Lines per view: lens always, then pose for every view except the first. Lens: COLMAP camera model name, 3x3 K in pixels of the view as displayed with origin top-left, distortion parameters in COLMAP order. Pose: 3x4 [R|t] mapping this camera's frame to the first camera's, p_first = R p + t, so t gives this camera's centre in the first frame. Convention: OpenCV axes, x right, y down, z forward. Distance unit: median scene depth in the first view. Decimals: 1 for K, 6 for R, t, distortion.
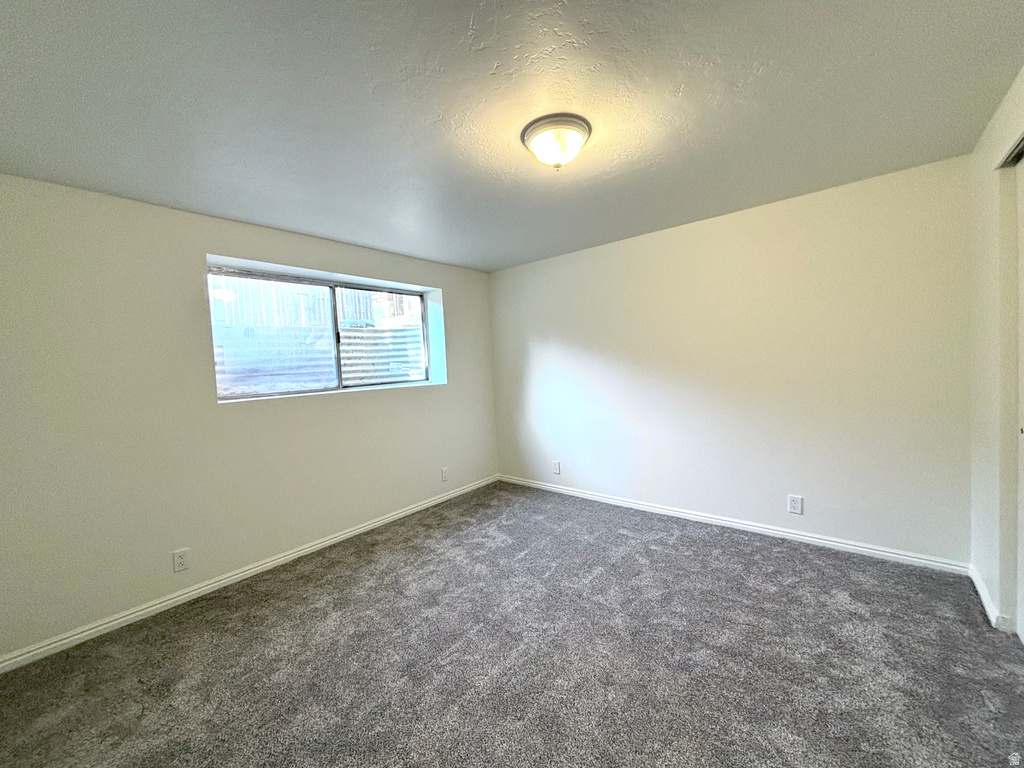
lens RADIAL K [[414.0, 0, 511.9], [0, 414.0, 383.0], [0, 0, 1]] dist [0.002290, -0.000941]
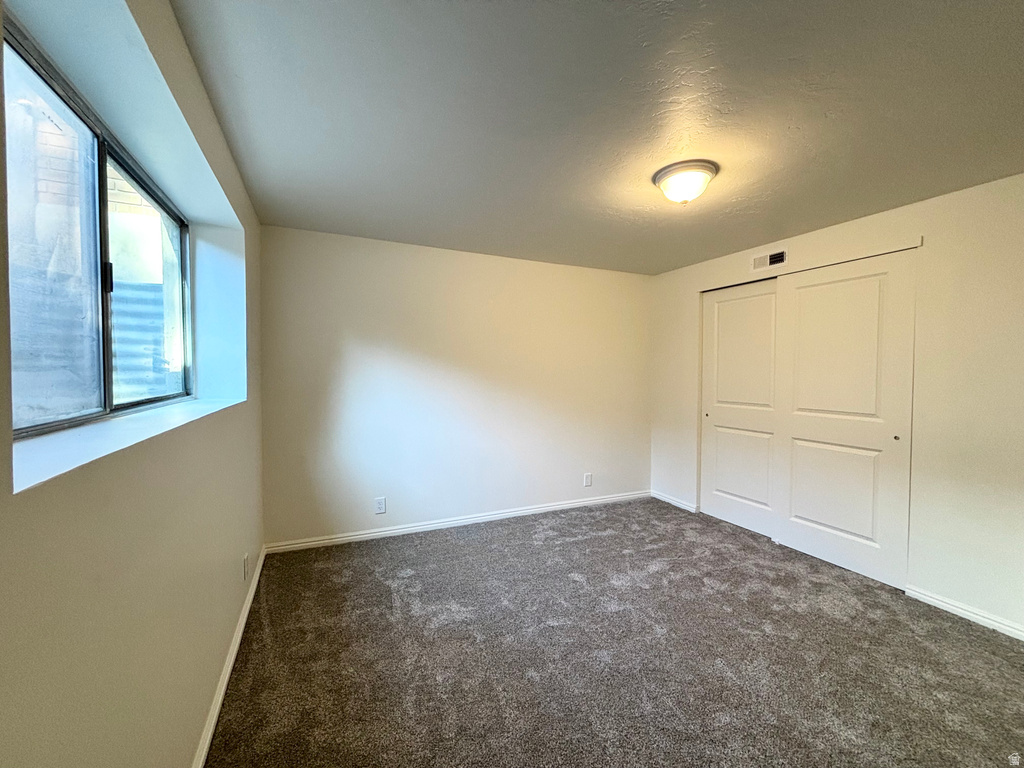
lens RADIAL K [[414.0, 0, 516.5], [0, 414.0, 381.1], [0, 0, 1]] dist [0.002290, -0.000941]
pose [[0.425955, 0.027001, 0.904341, -0.572151], [0.018303, 0.999093, -0.038452, 0.004647], [-0.904559, 0.032931, 0.425075, 0.491018]]
